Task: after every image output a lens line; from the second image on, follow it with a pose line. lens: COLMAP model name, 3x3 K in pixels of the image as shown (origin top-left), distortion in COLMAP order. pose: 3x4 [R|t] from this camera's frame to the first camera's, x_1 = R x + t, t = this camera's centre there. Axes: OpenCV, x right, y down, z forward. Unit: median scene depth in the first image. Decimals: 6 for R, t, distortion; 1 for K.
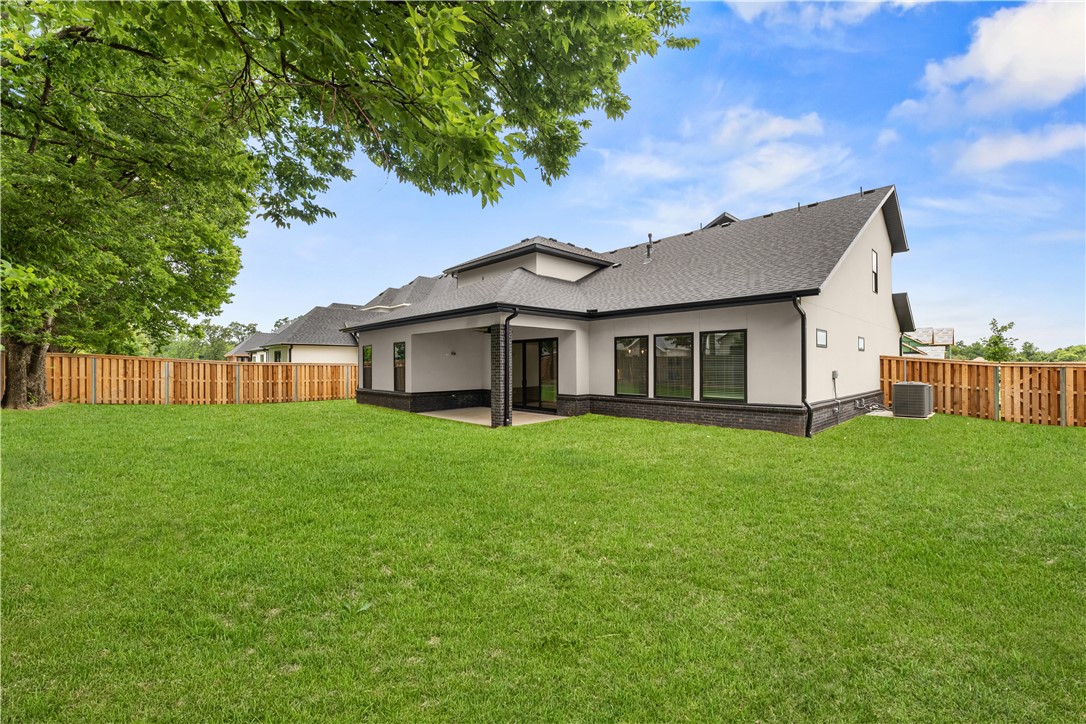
lens RADIAL K [[440.3, 0, 539.3], [0, 440.3, 368.4], [0, 0, 1]] dist [-0.001584, -0.000248]
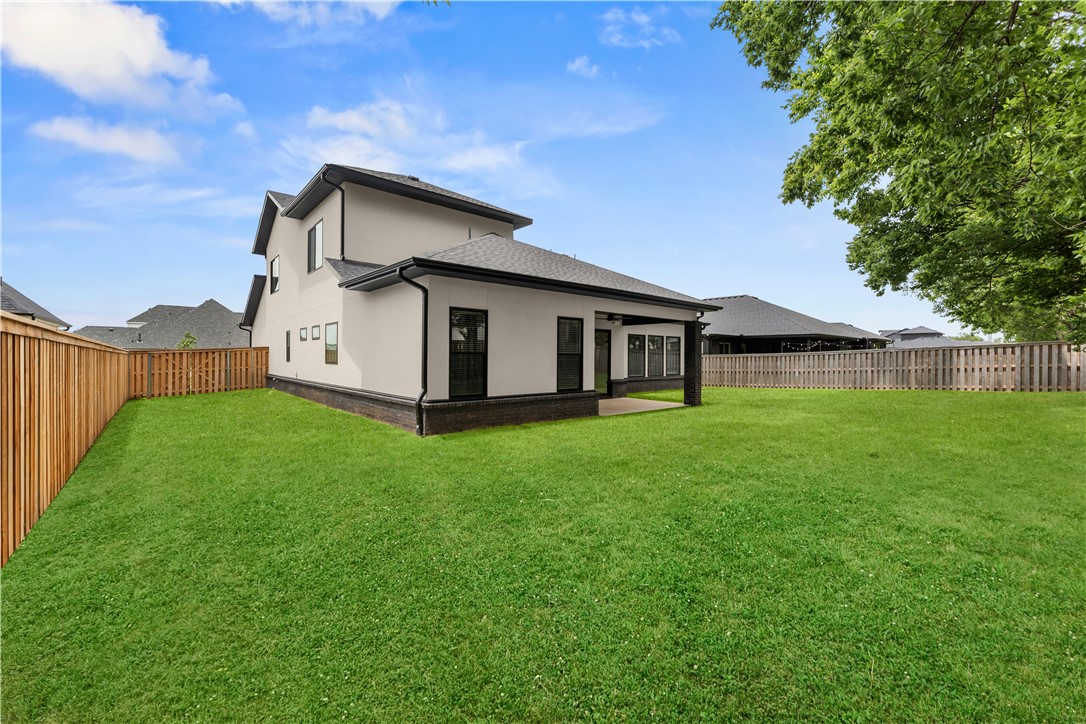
lens RADIAL K [[440.3, 0, 539.3], [0, 440.3, 368.4], [0, 0, 1]] dist [-0.001584, -0.000248]
pose [[0.052308, -0.015726, 0.998507, -1.168365], [0.004248, 0.999870, 0.015525, 0.012326], [-0.998622, 0.003429, 0.052368, 1.195669]]
